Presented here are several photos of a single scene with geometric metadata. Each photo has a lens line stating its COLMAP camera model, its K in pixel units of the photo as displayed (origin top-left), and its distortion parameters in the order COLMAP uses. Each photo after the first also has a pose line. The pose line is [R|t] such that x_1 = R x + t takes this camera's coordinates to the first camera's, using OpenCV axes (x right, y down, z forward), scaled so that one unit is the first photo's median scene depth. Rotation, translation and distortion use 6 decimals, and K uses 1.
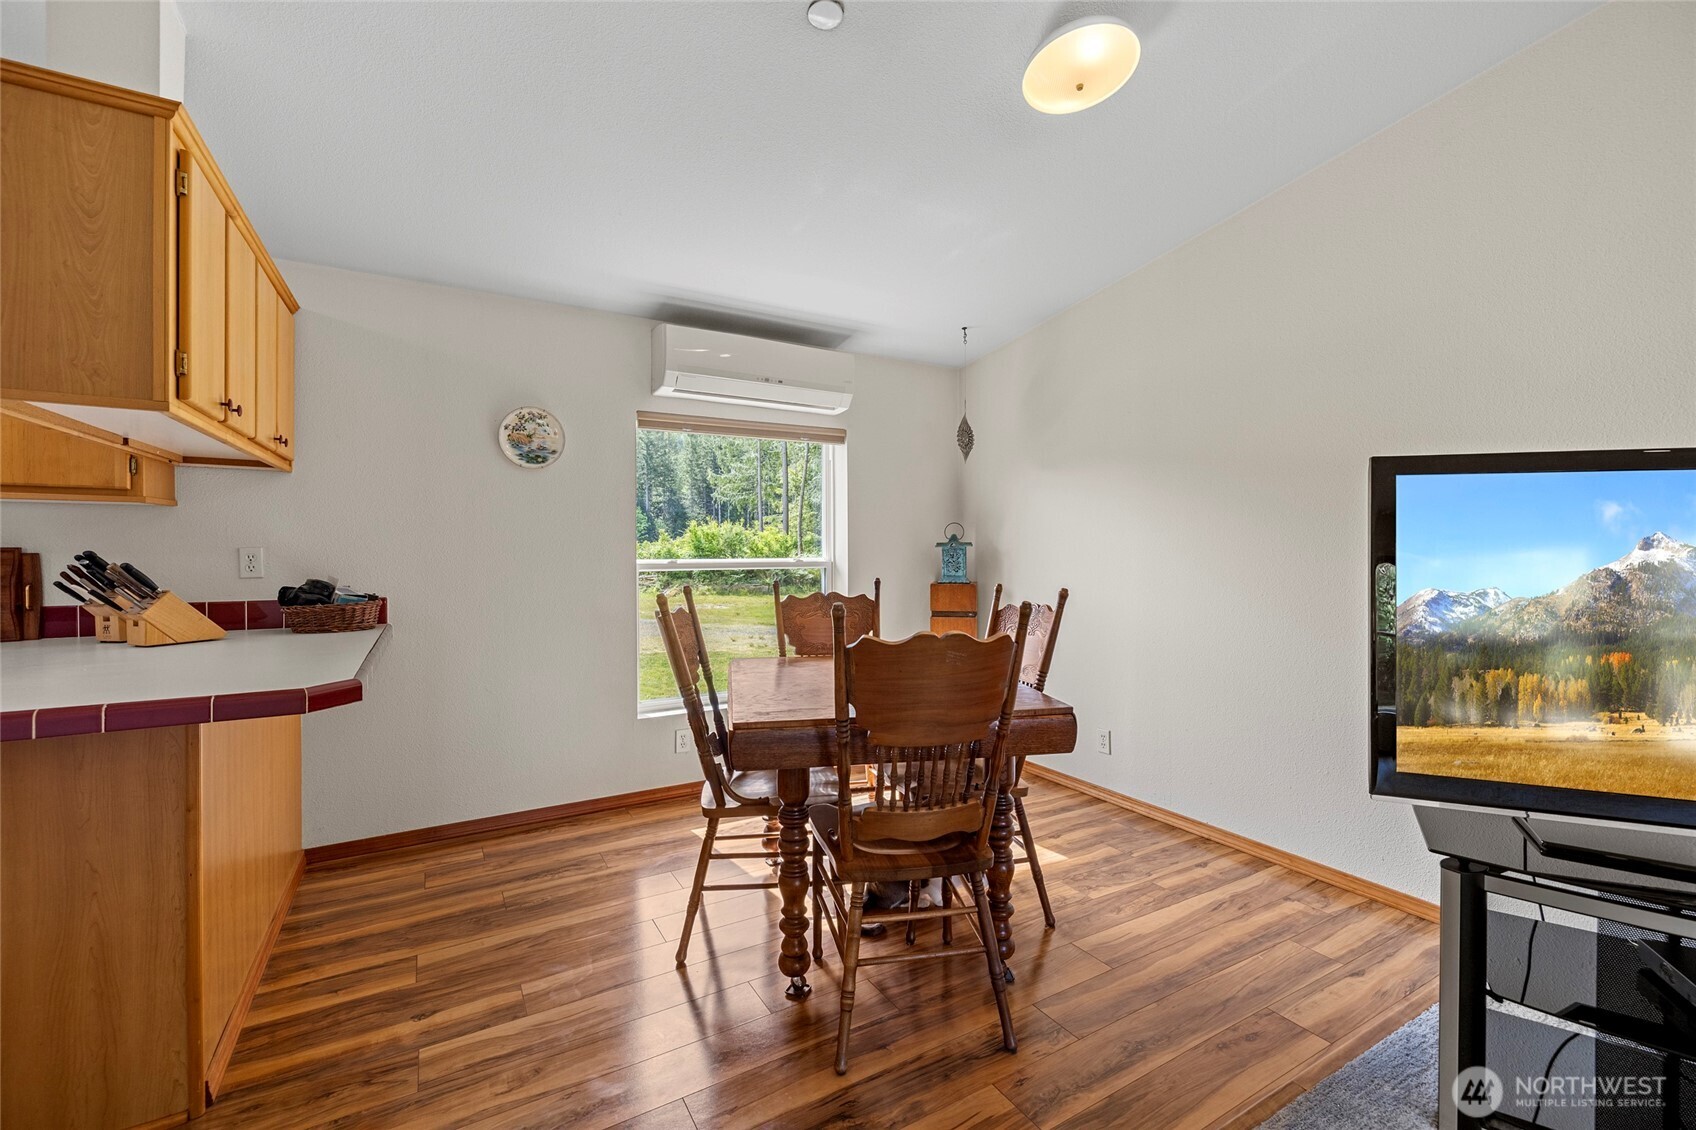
lens RADIAL K [[716.7, 0, 835.2], [0, 716.7, 548.6], [0, 0, 1]] dist [0.000850, -0.000549]
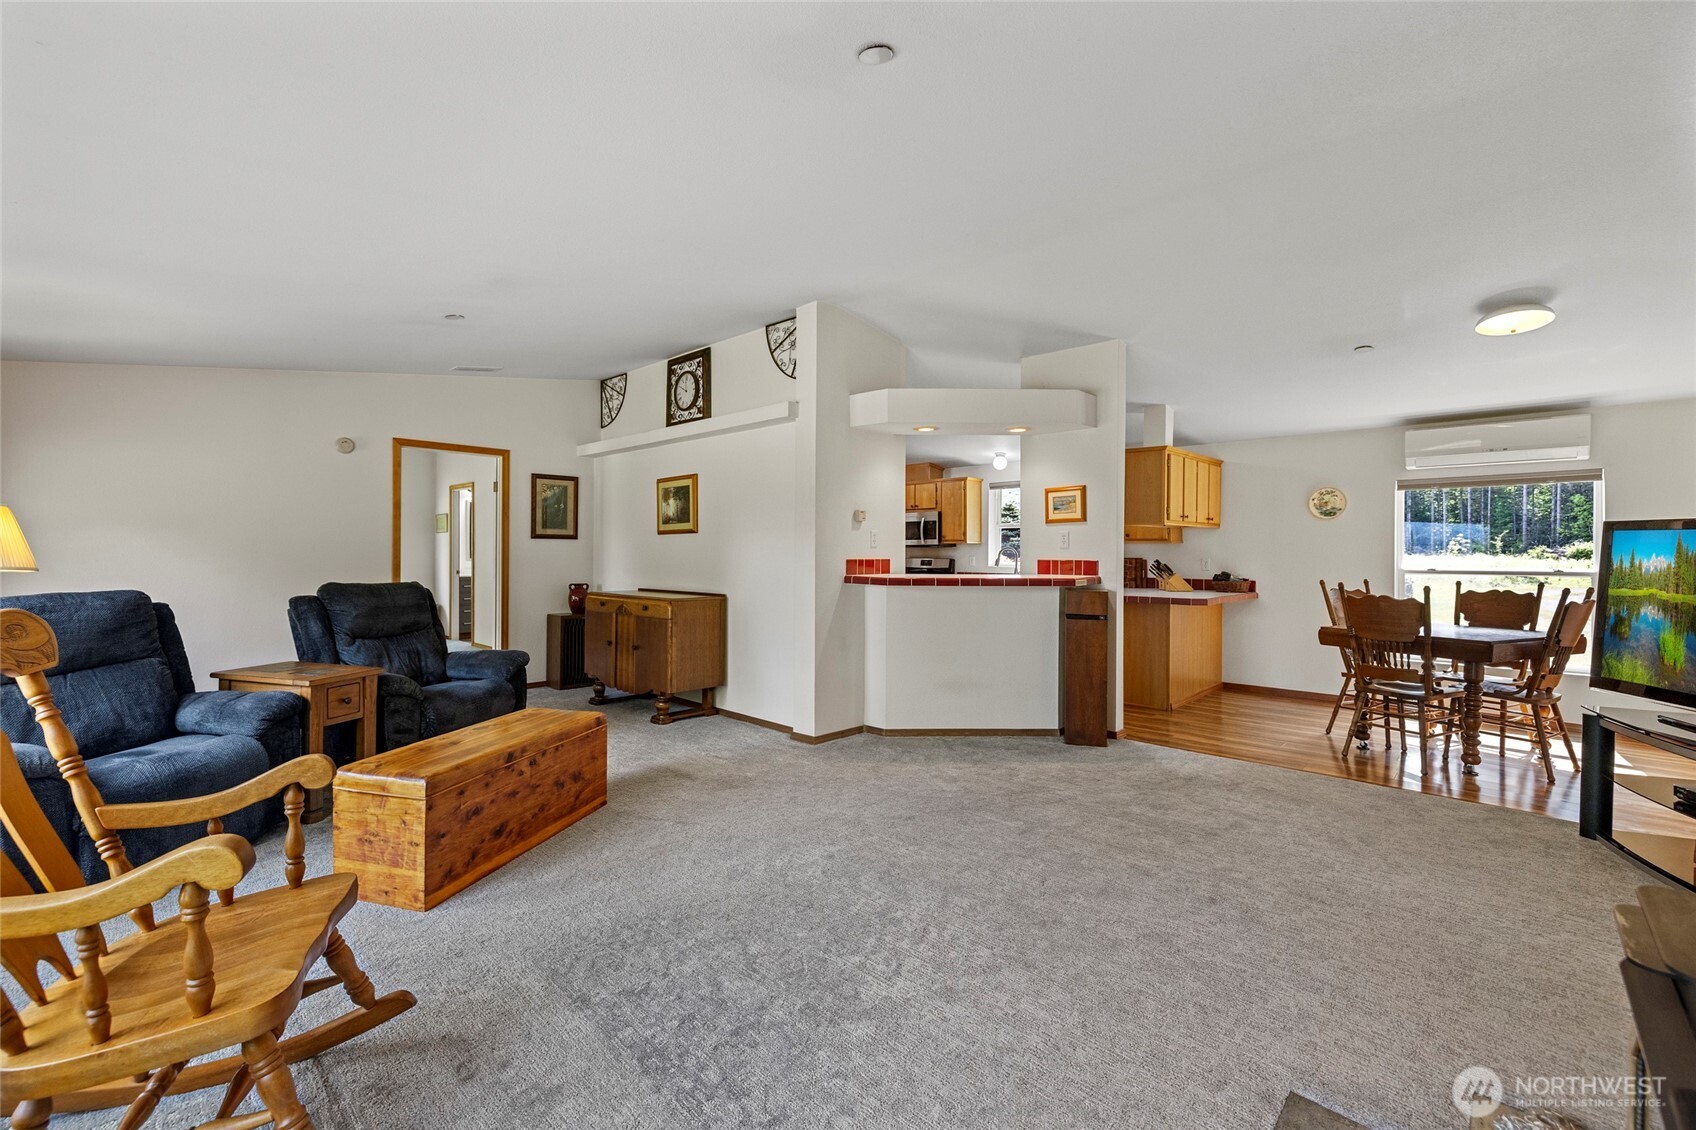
lens RADIAL K [[716.7, 0, 831.7], [0, 716.7, 550.9], [0, 0, 1]] dist [0.000850, -0.000549]
pose [[0.281451, 0.000683, -0.959575, 1.323312], [-0.002789, 0.999996, -0.000107, -0.025417], [0.959571, 0.002706, 0.281452, -1.049542]]
